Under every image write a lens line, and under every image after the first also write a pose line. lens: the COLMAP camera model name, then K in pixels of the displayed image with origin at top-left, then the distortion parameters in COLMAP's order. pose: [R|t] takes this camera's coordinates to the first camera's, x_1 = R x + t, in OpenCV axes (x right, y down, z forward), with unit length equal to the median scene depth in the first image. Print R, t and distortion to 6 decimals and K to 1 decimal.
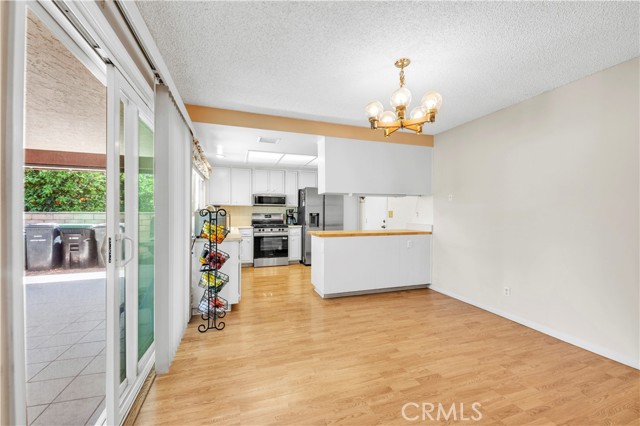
lens RADIAL K [[257.5, 0, 320.9], [0, 257.5, 213.5], [0, 0, 1]] dist [0.003718, -0.003022]
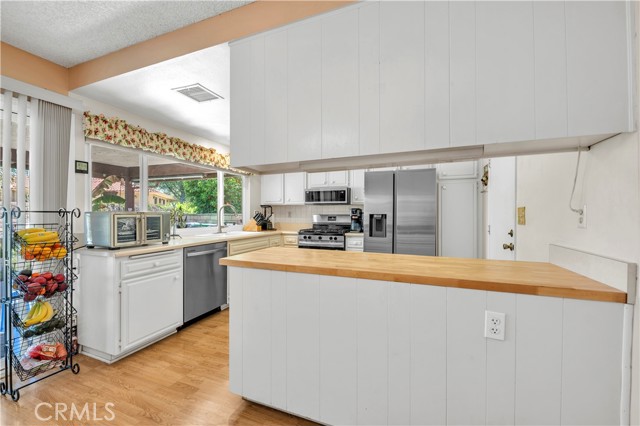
lens RADIAL K [[257.5, 0, 320.4], [0, 257.5, 215.1], [0, 0, 1]] dist [0.003718, -0.003022]
pose [[0.762723, -0.000787, -0.646724, 0.259200], [0.000306, 1.000000, -0.000856, 0.002046], [0.646725, 0.000455, 0.762723, 0.459449]]
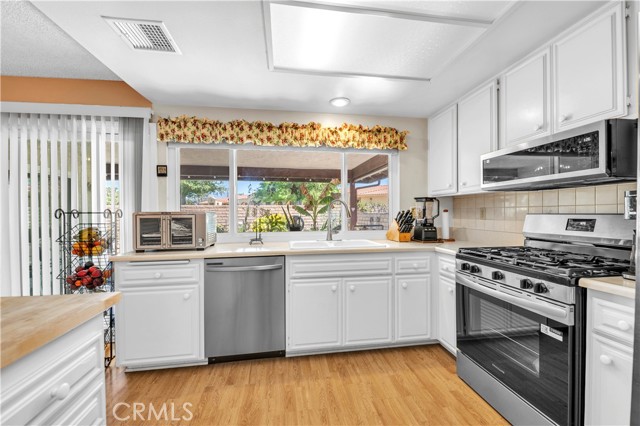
lens RADIAL K [[257.5, 0, 319.1], [0, 257.5, 213.8], [0, 0, 1]] dist [0.003718, -0.003022]
pose [[-0.171123, -0.000281, -0.985250, 0.097782], [0.002385, 0.999997, -0.000699, -0.000130], [0.985247, -0.002469, -0.171122, 0.853689]]
